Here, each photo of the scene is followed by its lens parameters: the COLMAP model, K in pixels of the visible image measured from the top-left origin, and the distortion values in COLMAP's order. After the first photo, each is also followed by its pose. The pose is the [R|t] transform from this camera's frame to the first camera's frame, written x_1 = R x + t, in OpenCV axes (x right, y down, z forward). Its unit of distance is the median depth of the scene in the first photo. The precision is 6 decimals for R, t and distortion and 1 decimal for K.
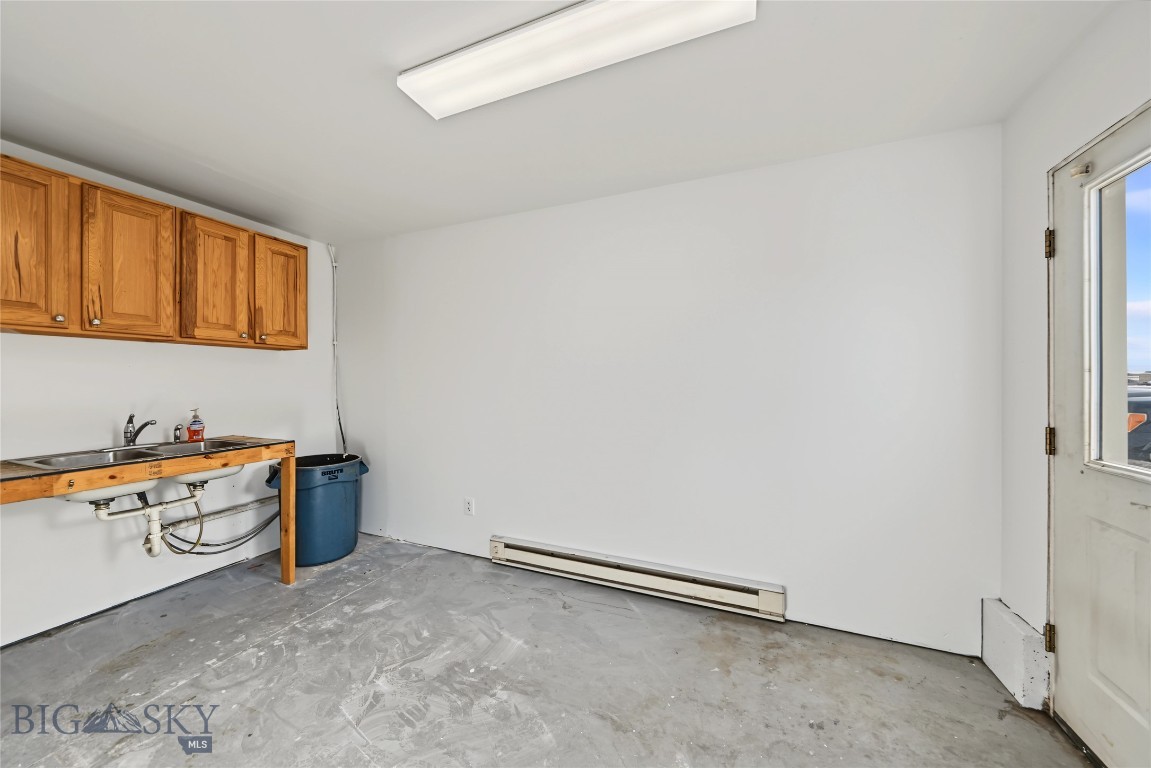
lens RADIAL K [[396.9, 0, 583.0], [0, 396.9, 383.8], [0, 0, 1]] dist [-0.001188, -0.000026]
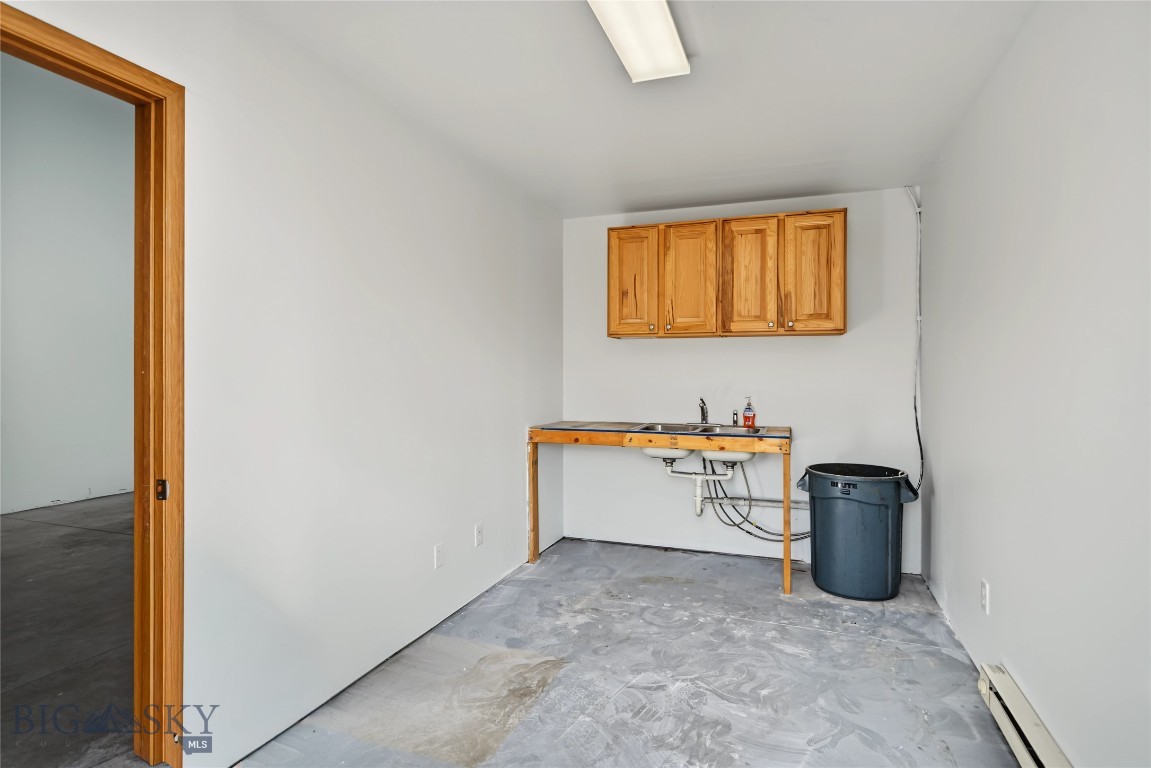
lens RADIAL K [[607.4, 0, 577.9], [0, 607.4, 375.4], [0, 0, 1]] dist [-0.001874, 0.000365]
pose [[0.048465, 0.007438, -0.998797, 0.671943], [-0.007984, 0.999943, 0.007059, -0.002885], [0.998793, 0.007633, 0.048521, 0.485073]]
